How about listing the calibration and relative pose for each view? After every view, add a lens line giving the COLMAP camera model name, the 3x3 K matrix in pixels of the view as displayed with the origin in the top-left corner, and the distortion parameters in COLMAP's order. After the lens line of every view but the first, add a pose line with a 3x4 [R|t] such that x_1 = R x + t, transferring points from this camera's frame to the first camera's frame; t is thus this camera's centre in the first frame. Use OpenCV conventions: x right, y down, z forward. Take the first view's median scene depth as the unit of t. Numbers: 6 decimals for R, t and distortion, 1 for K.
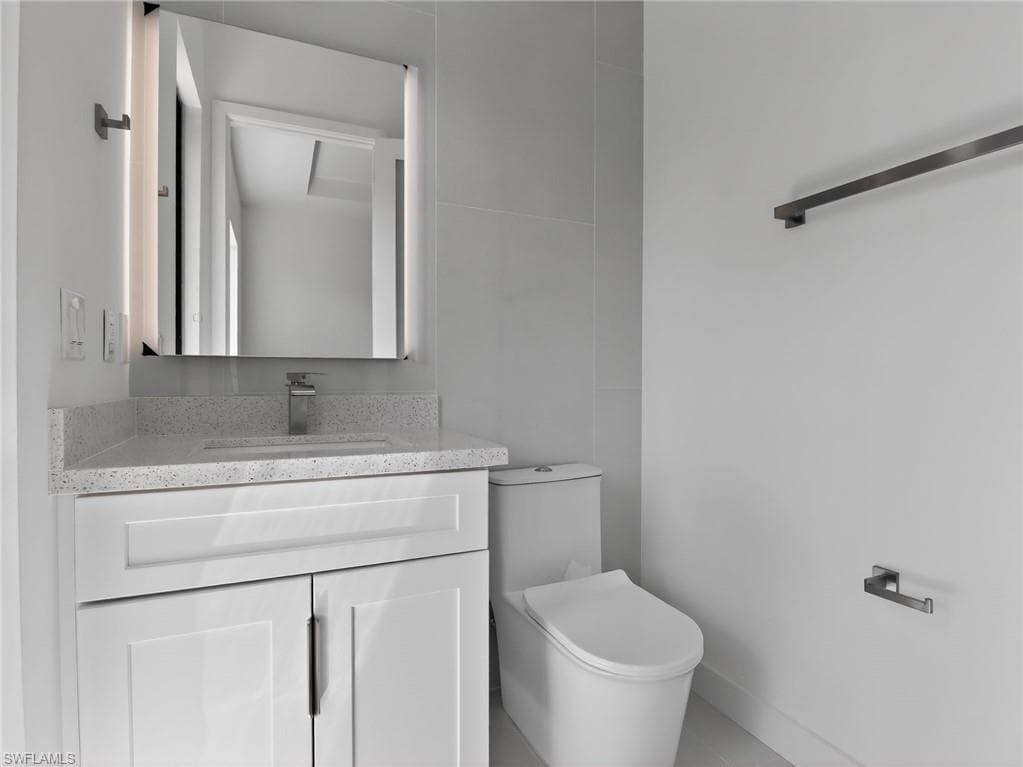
lens RADIAL K [[527.2, 0, 511.5], [0, 527.2, 383.5], [0, 0, 1]] dist [0.004103, -0.020068]
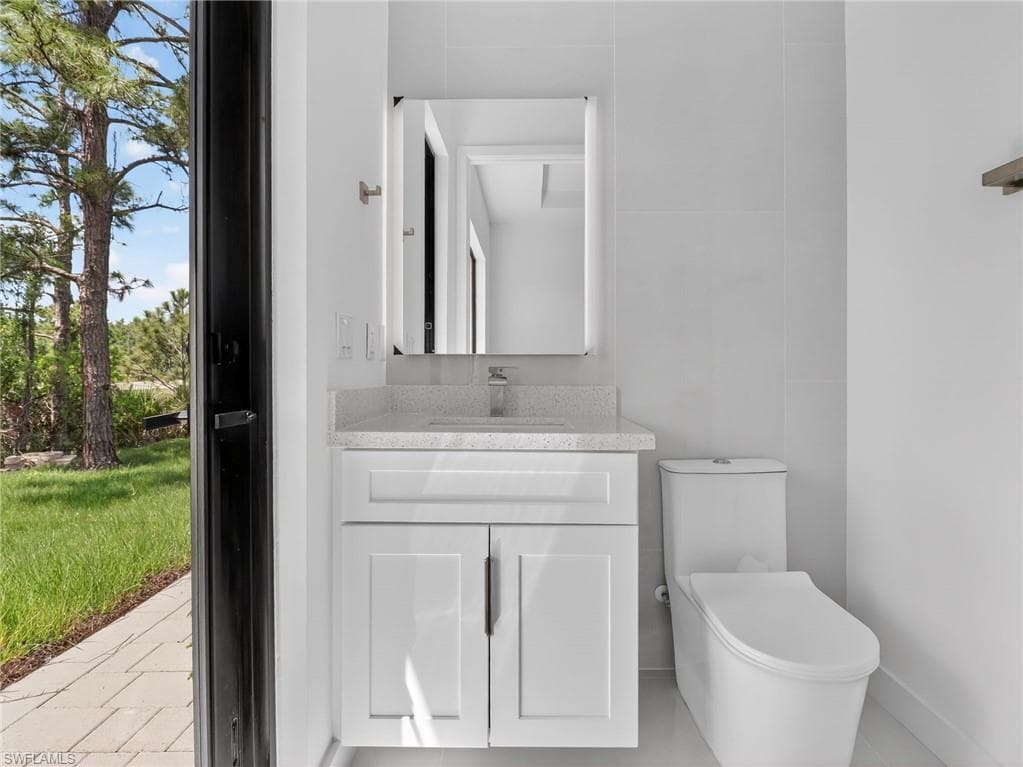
lens RADIAL K [[520.8, 0, 511.8], [0, 520.8, 370.5], [0, 0, 1]] dist [-0.000574, -0.019977]
pose [[0.900800, -0.001853, -0.434229, 0.173485], [-0.003427, 0.999929, -0.011374, 0.002074], [0.434220, 0.011734, 0.900731, -0.095077]]
